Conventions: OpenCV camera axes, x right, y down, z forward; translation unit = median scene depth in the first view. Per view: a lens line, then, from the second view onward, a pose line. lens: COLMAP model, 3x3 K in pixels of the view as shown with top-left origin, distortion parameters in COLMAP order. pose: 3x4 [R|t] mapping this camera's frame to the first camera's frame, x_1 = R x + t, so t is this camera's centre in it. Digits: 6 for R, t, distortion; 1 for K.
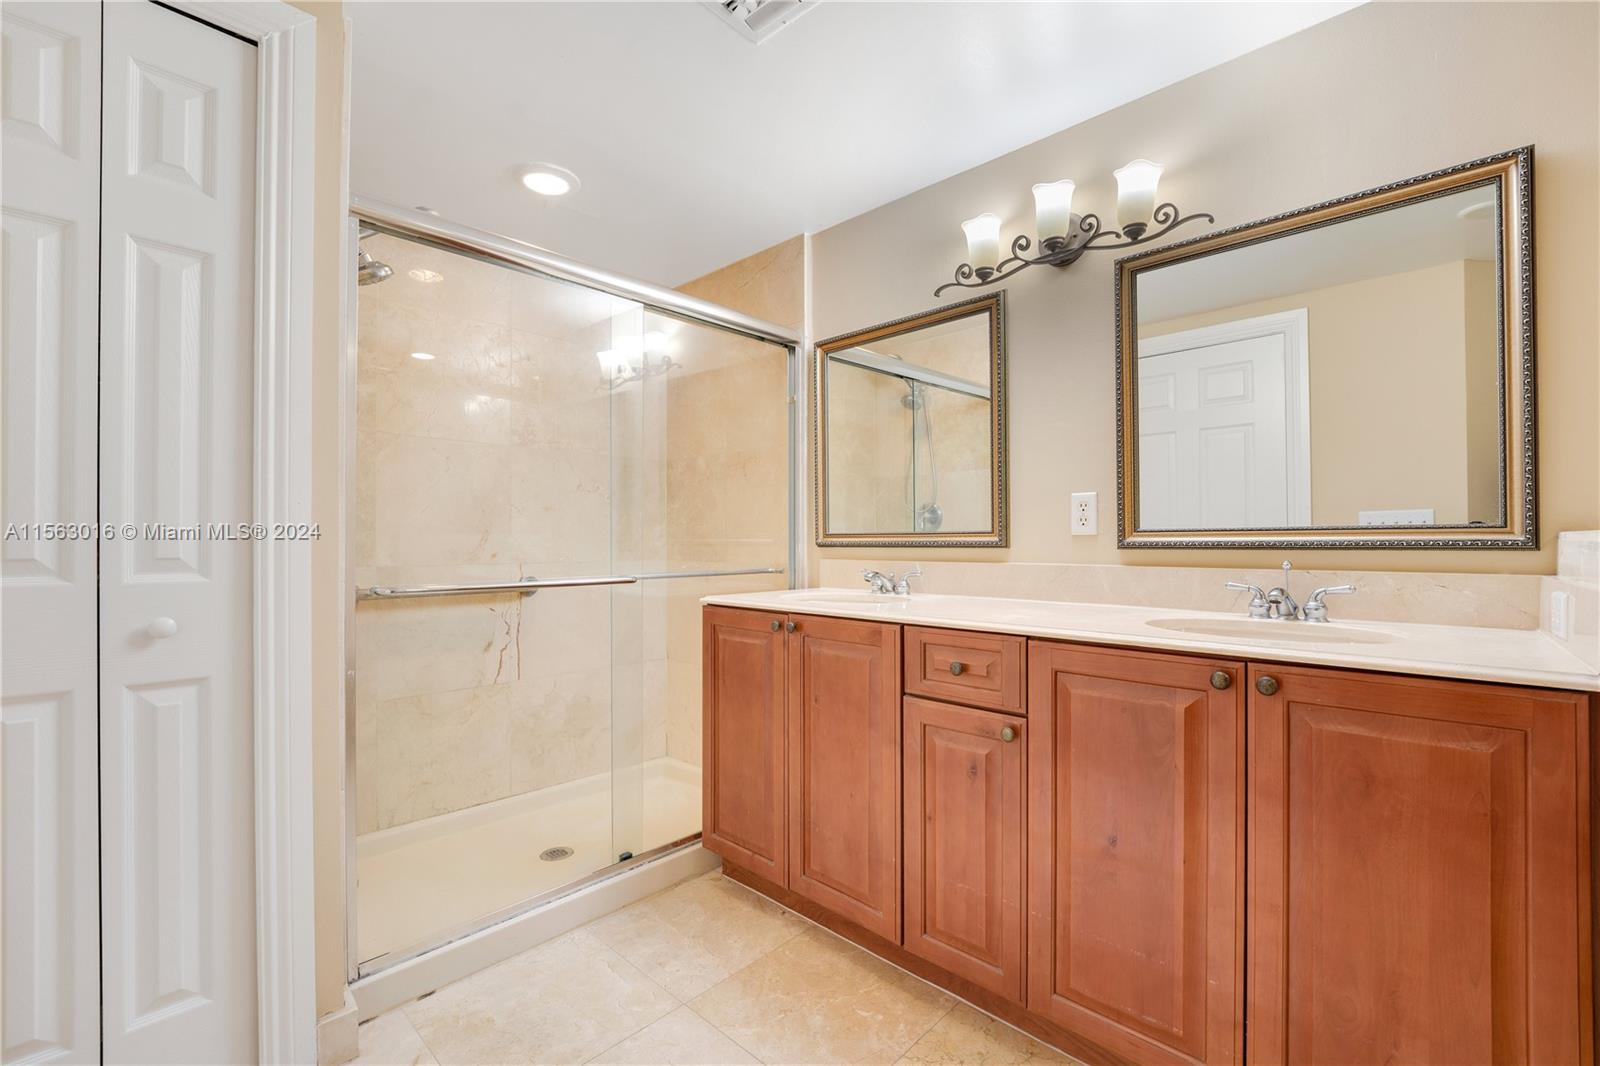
lens RADIAL K [[670.0, 0, 805.5], [0, 670.0, 536.5], [0, 0, 1]] dist [-0.002130, -0.000374]
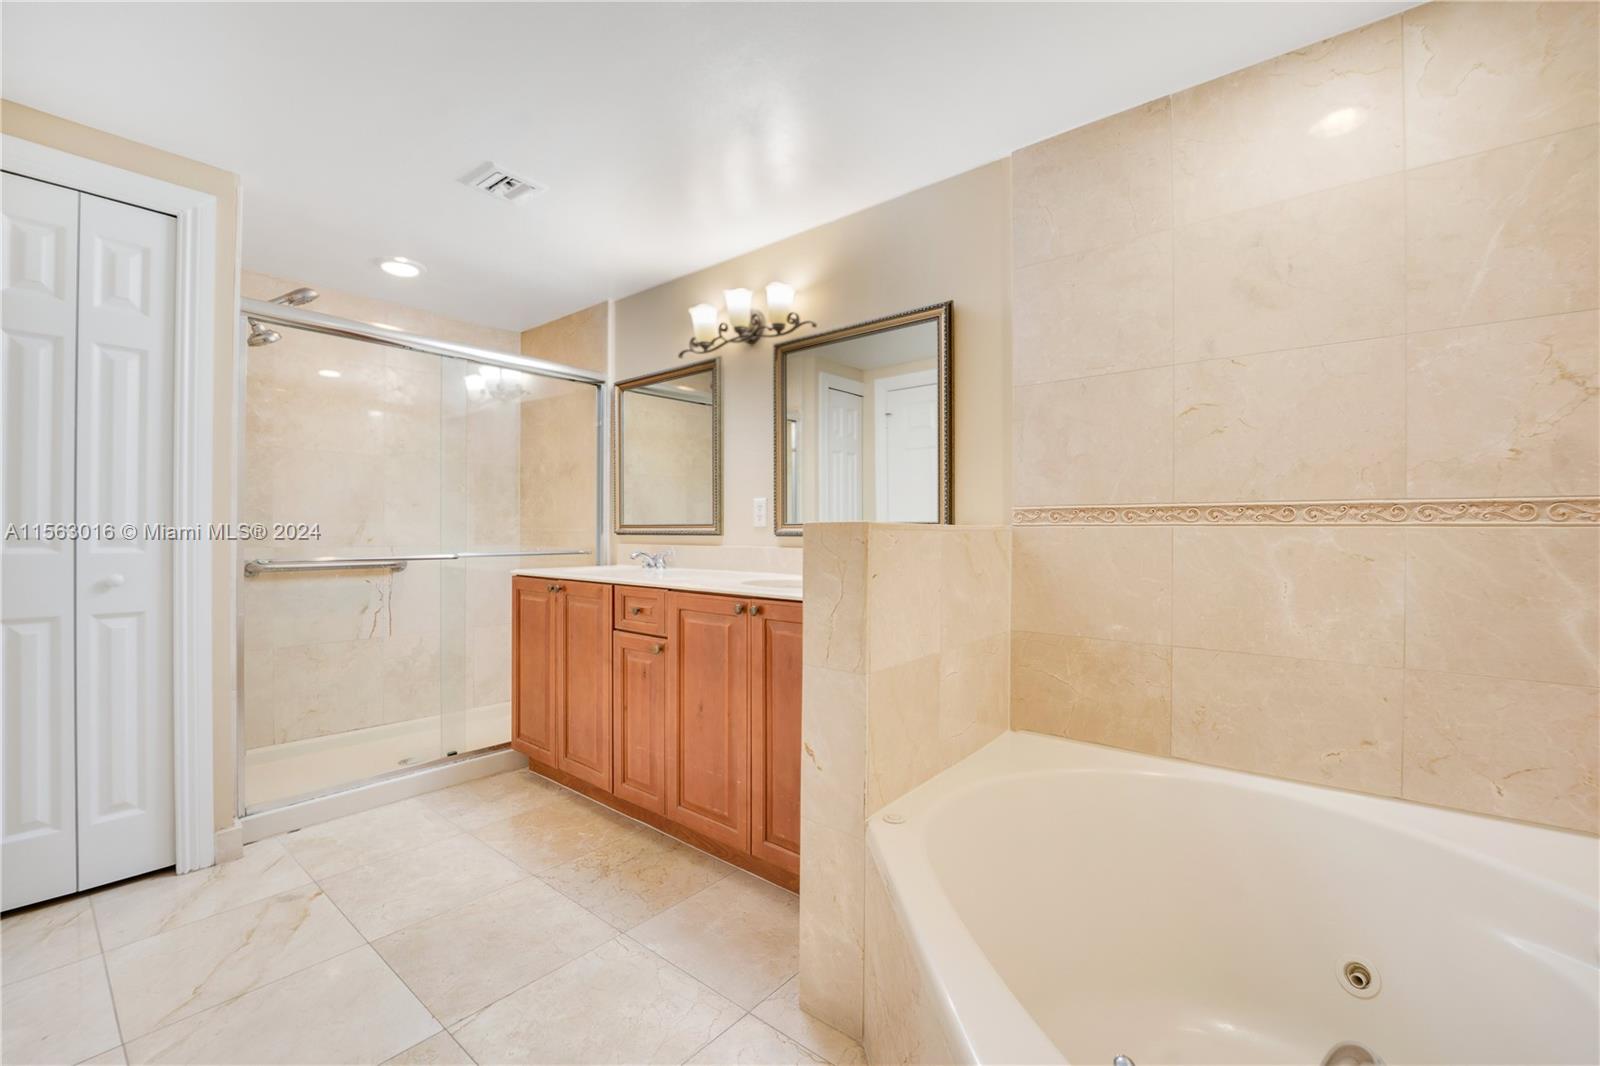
lens RADIAL K [[670.0, 0, 794.3], [0, 670.0, 528.0], [0, 0, 1]] dist [-0.002130, -0.000374]
pose [[0.998896, 0.005107, 0.046697, 0.492259], [-0.005215, 0.999984, 0.002181, -0.004084], [-0.046685, -0.002422, 0.998907, -0.562956]]
